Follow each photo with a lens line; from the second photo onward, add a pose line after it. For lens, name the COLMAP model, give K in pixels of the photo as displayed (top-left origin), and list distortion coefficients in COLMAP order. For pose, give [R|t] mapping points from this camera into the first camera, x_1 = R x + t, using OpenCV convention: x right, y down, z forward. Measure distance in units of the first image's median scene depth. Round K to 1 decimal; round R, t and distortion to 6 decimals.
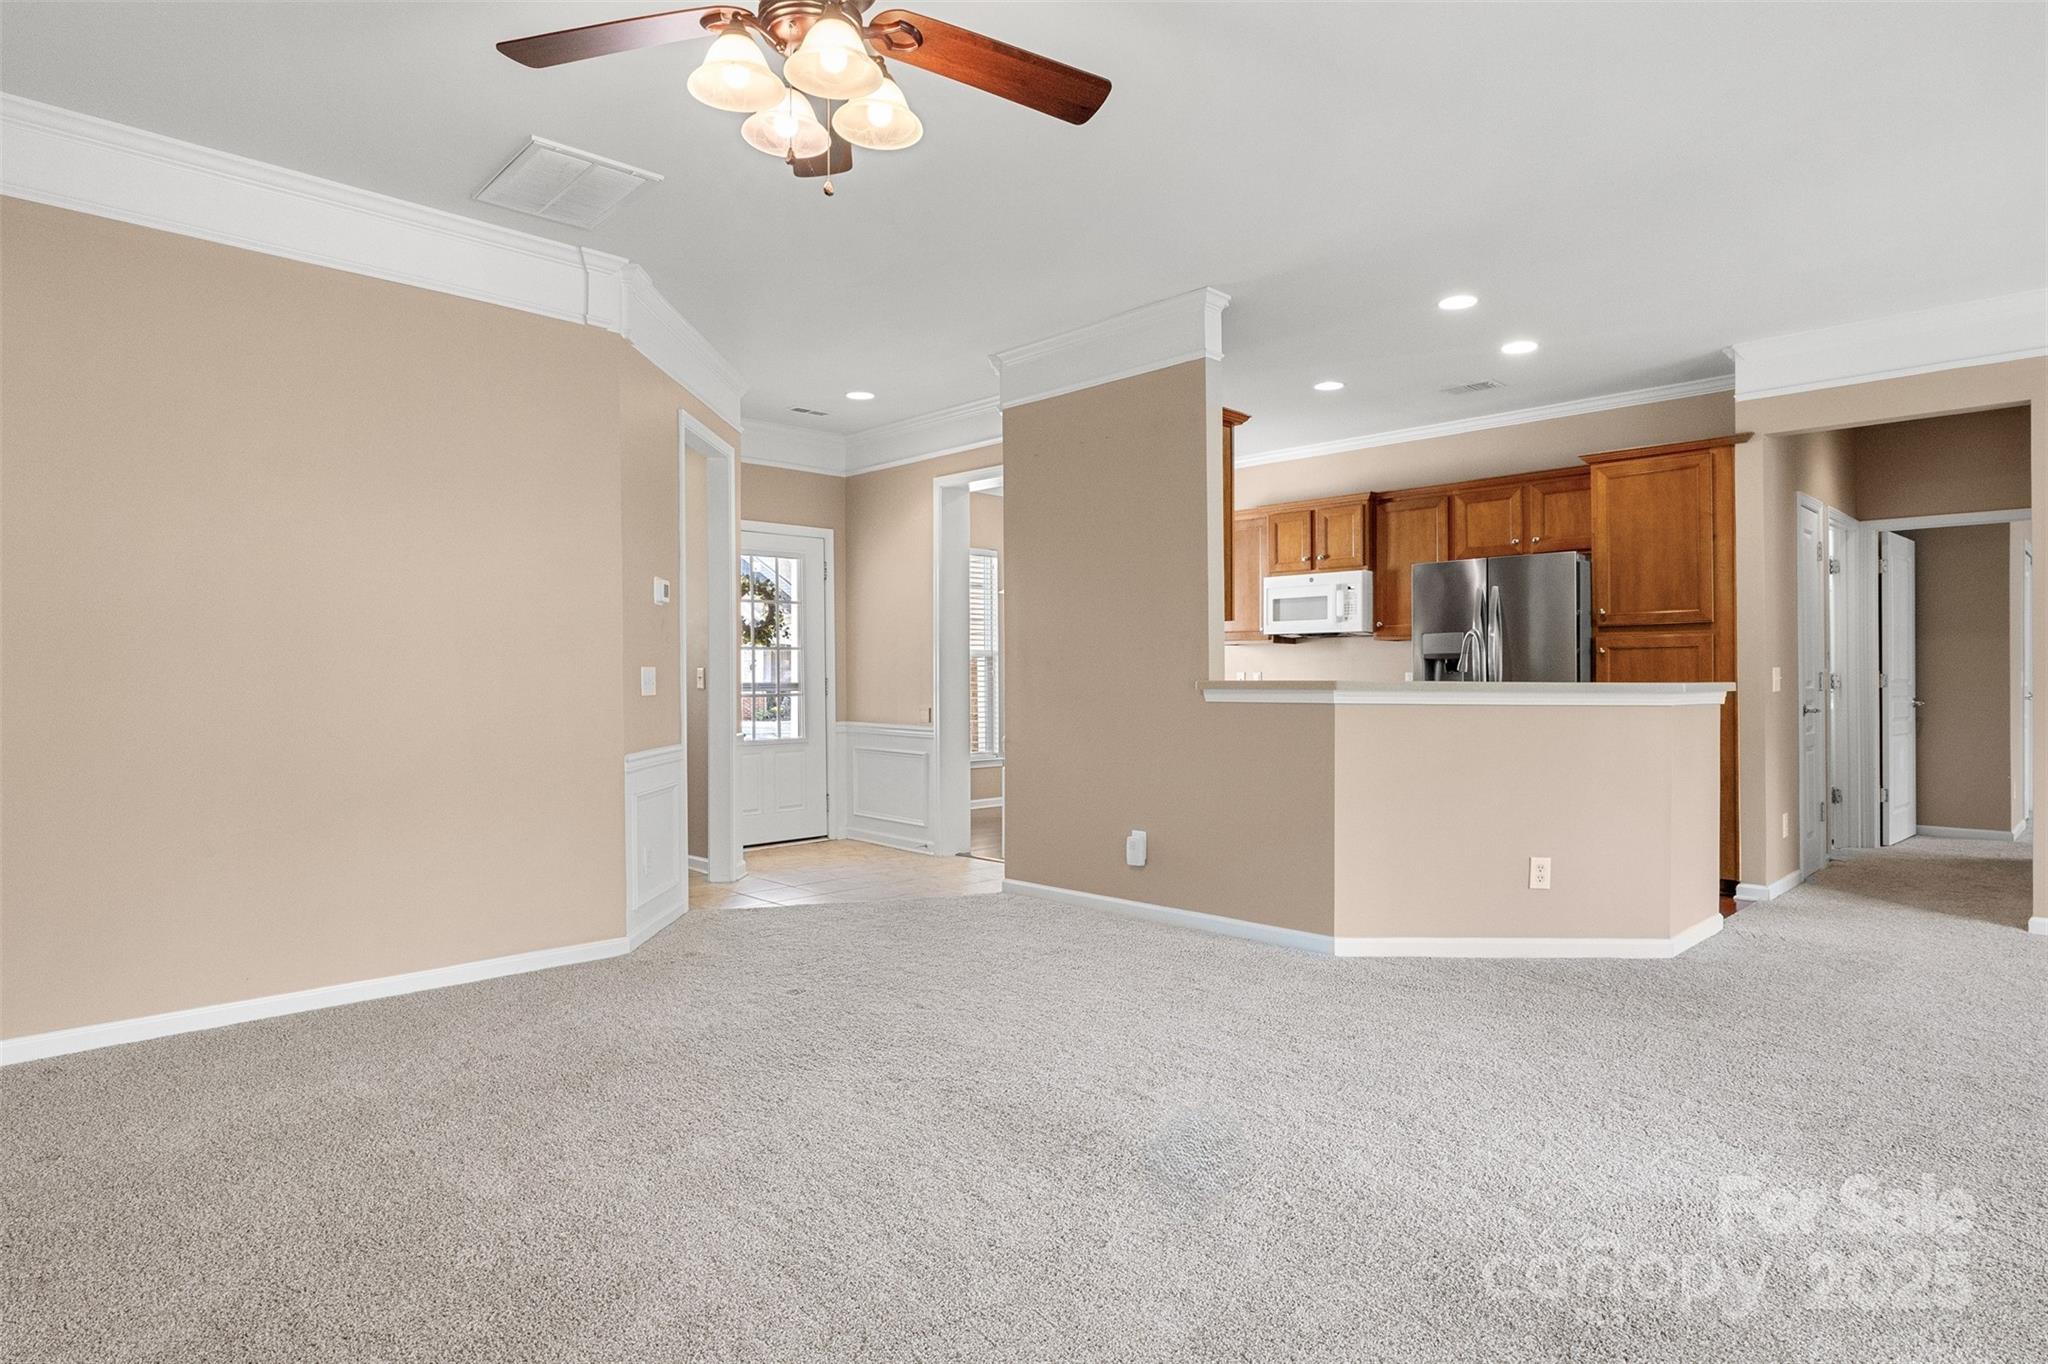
lens RADIAL K [[1100.8, 0, 1023.0], [0, 1100.8, 679.5], [0, 0, 1]] dist [0.000041, 0.000001]
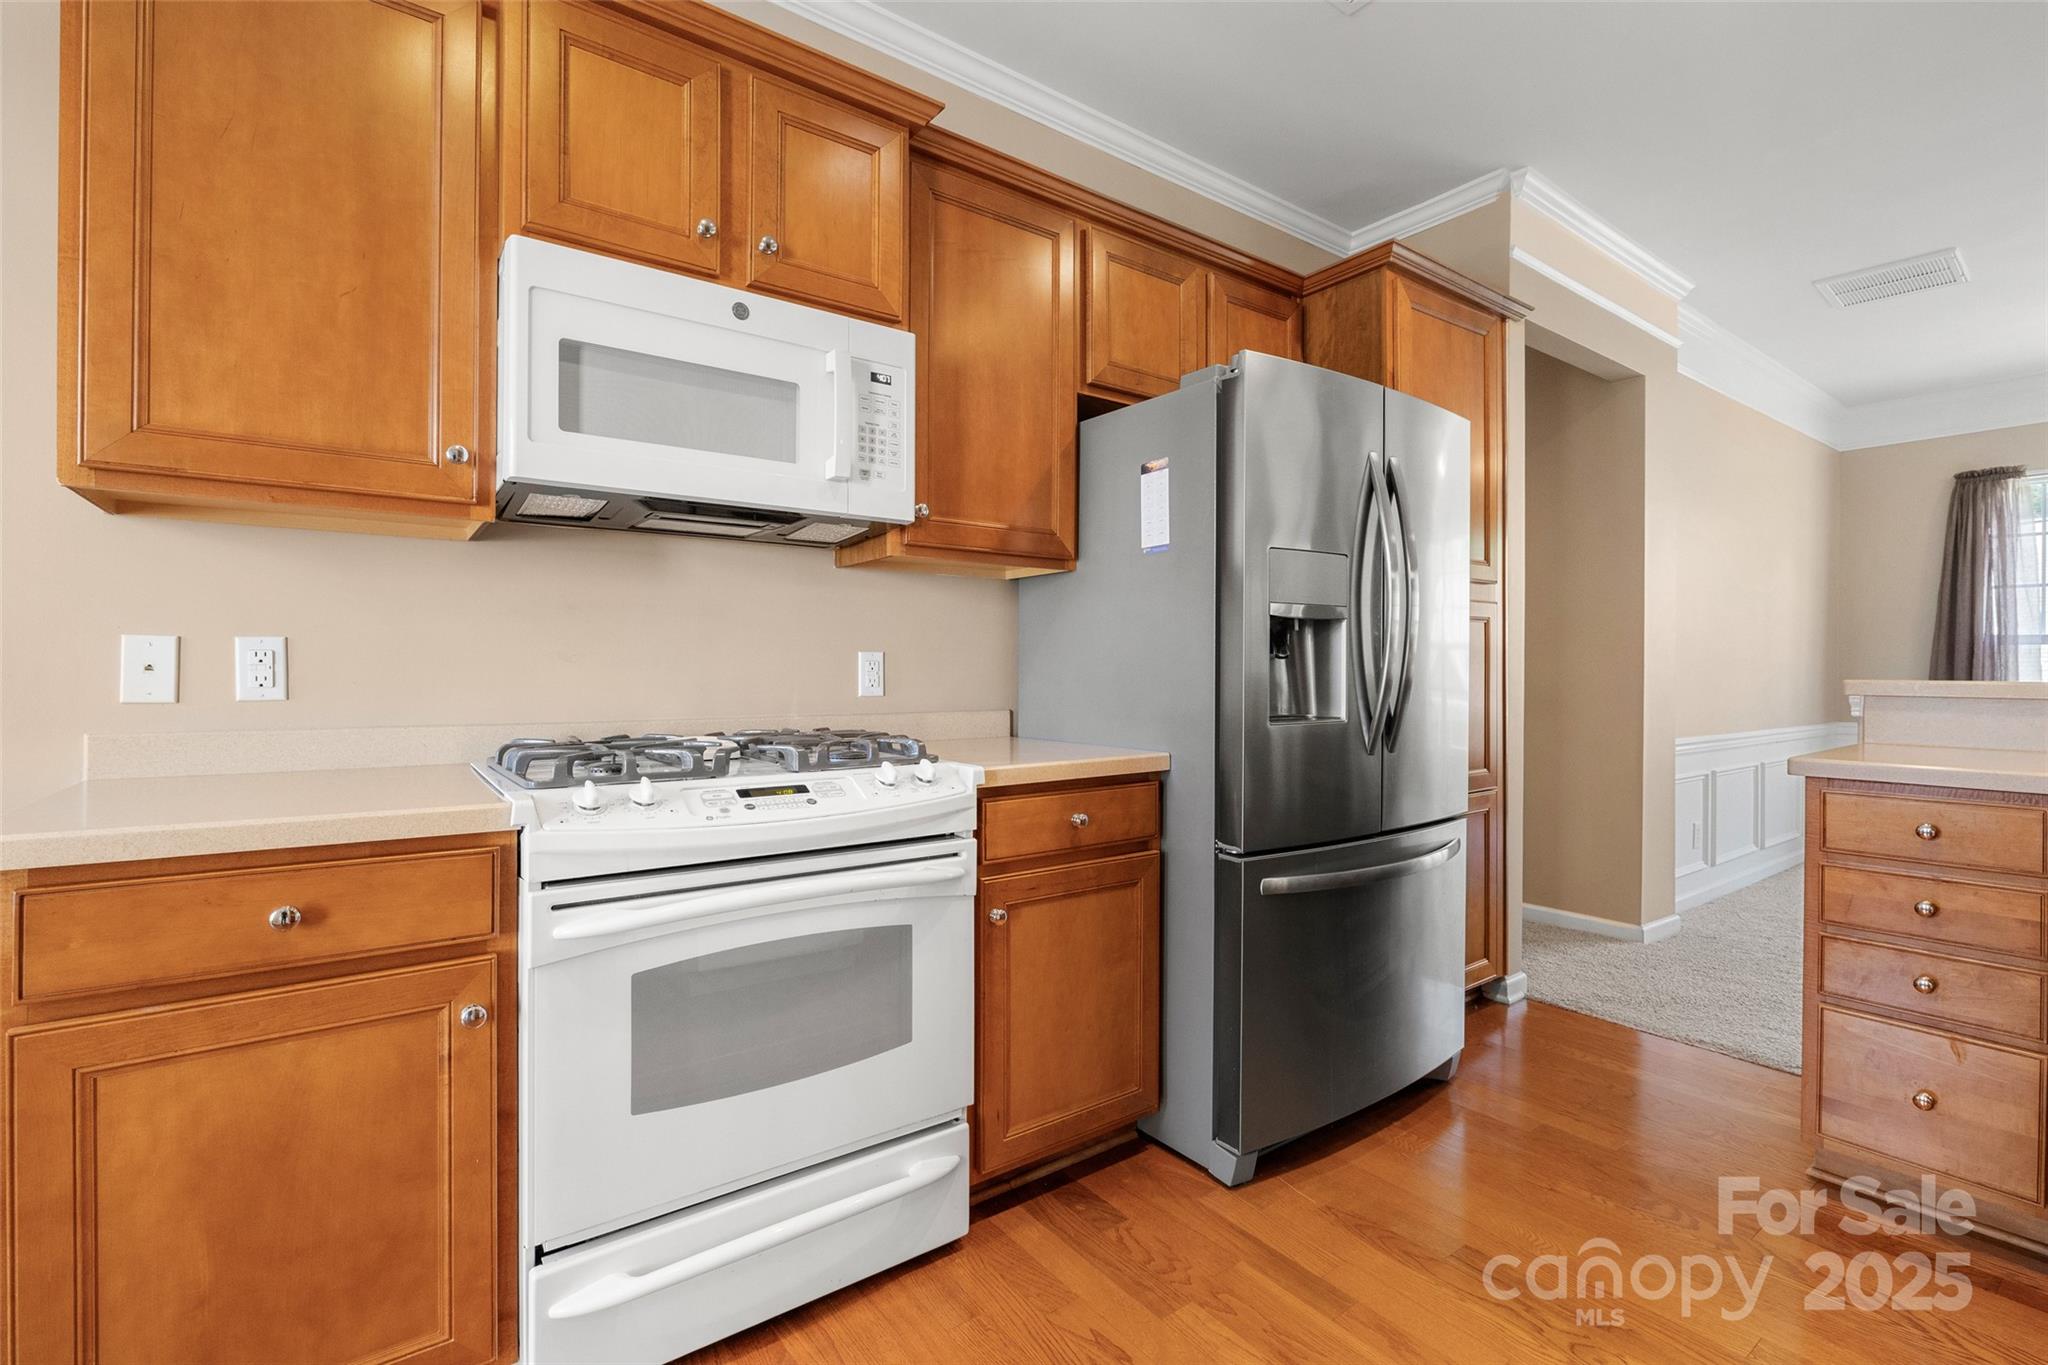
lens RADIAL K [[932.6, 0, 1036.3], [0, 932.6, 674.8], [0, 0, 1]] dist [-0.003748, -0.000344]
pose [[0.127617, 0.001955, 0.991822, 0.034954], [-0.002116, 0.999996, -0.001698, 0.002778], [-0.991821, -0.001882, 0.127621, 0.894843]]
